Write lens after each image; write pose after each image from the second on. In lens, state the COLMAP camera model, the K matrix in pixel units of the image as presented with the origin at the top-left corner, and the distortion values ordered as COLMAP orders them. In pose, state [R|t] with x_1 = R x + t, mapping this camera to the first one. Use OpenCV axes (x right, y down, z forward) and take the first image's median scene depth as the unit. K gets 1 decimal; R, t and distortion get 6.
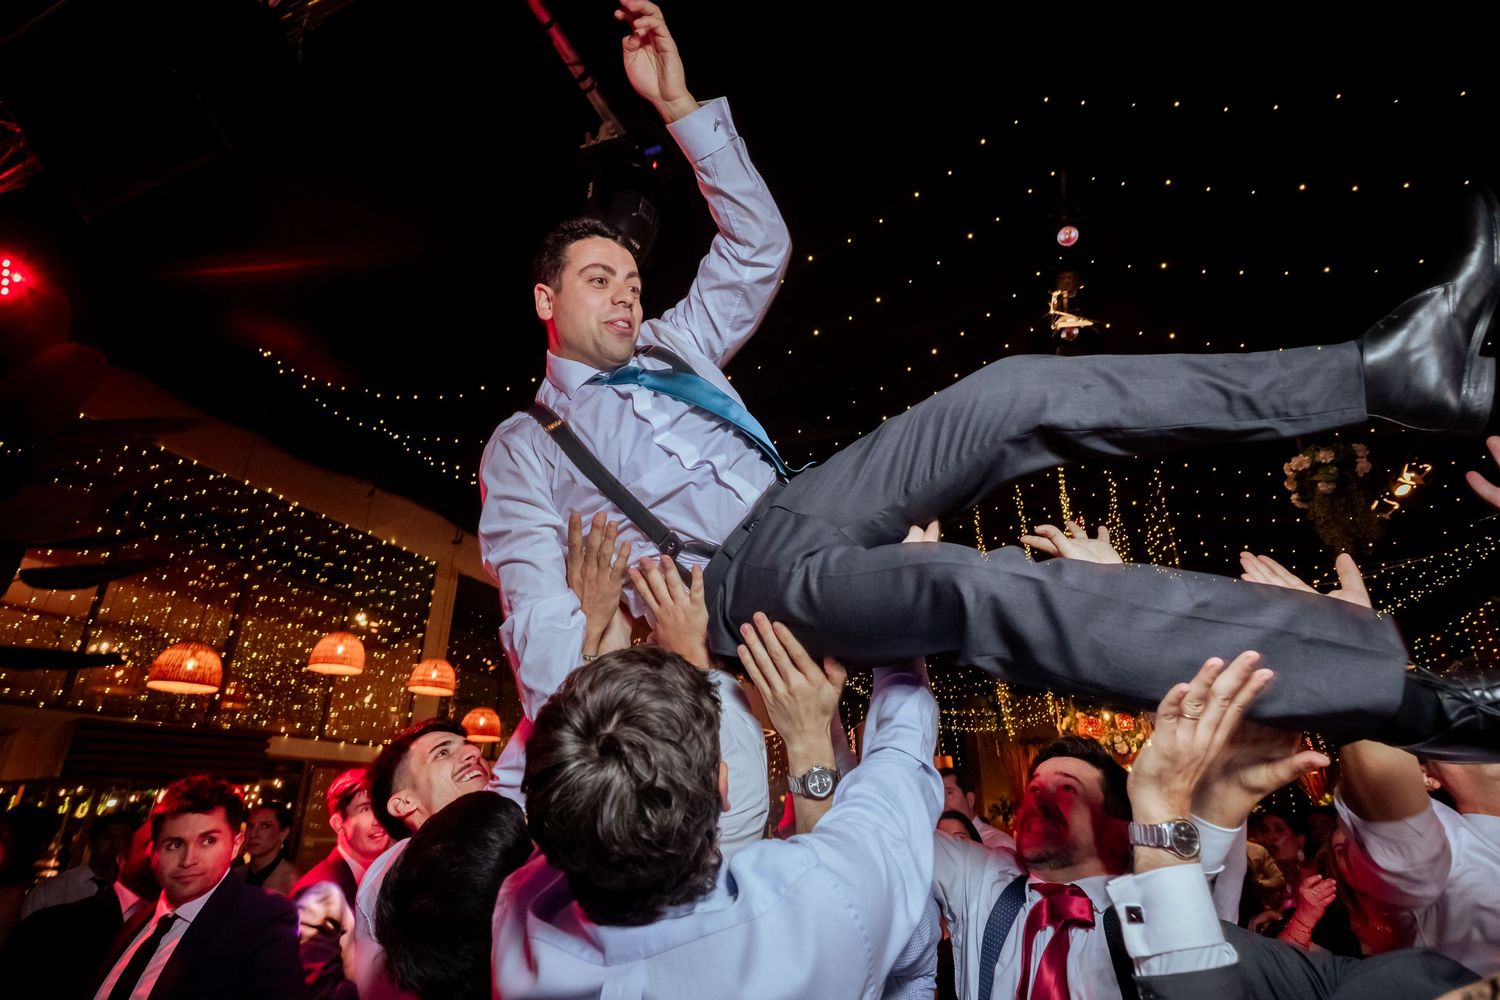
lens RADIAL K [[742.1, 0, 754.9], [0, 742.1, 492.6], [0, 0, 1]] dist [-0.034048, 0.000558]
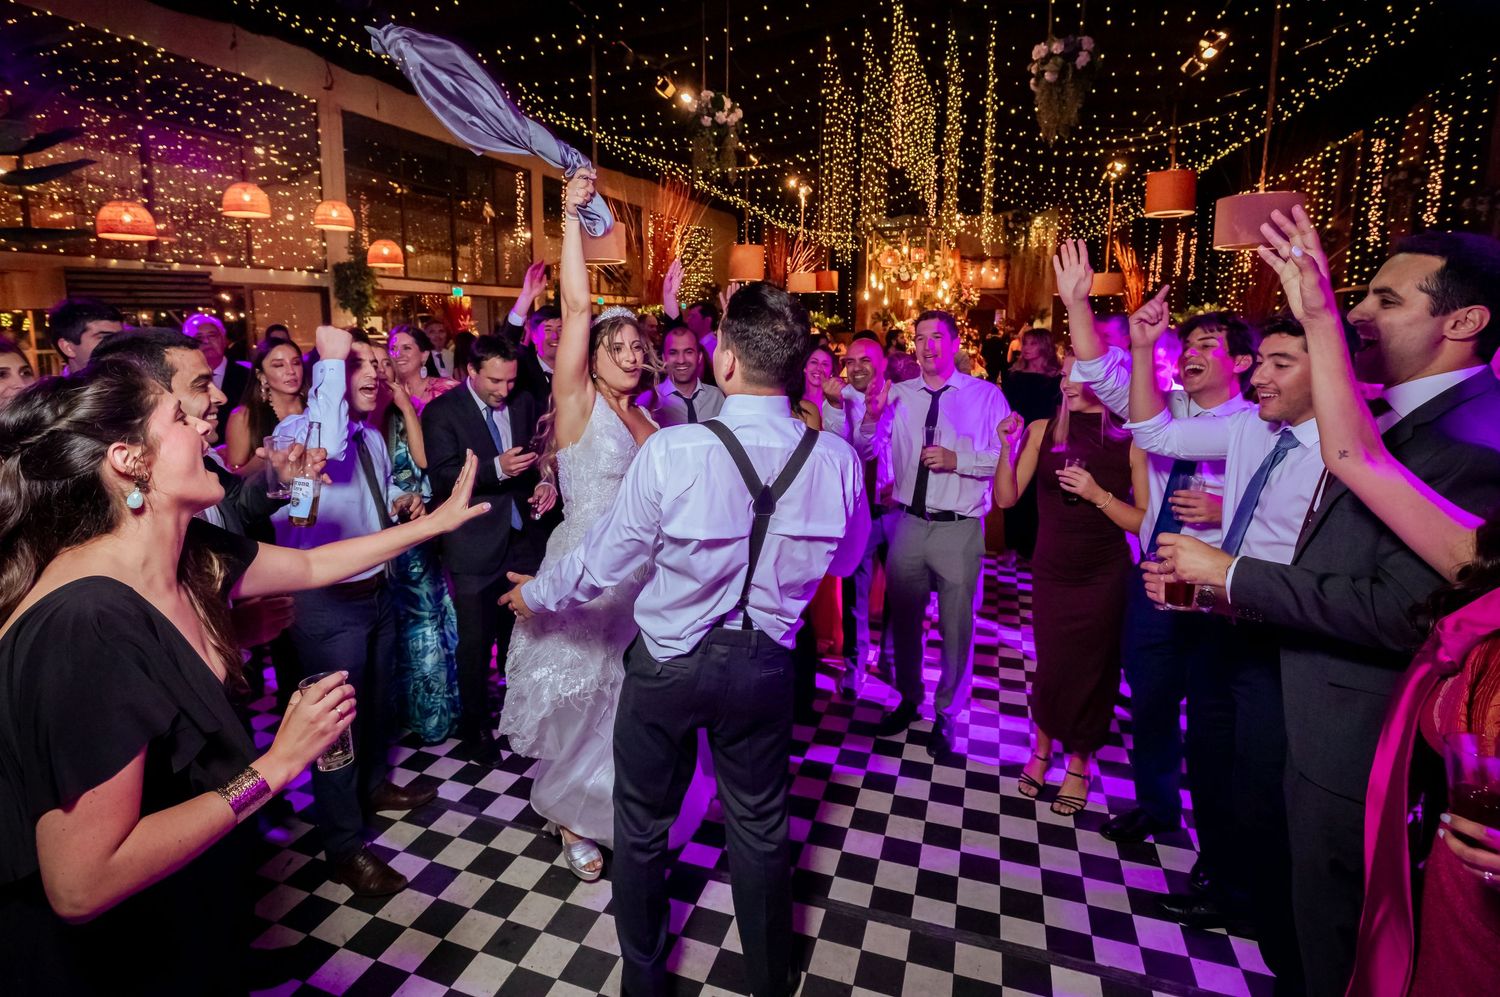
lens RADIAL K [[723.2, 0, 707.8], [0, 723.2, 417.3], [0, 0, 1]] dist [-0.031141, 0.003369]
pose [[0.999049, -0.004511, 0.043372, 0.102750], [-0.018739, 0.853701, 0.520426, -0.076651], [-0.039374, -0.520743, 0.852805, -0.158668]]
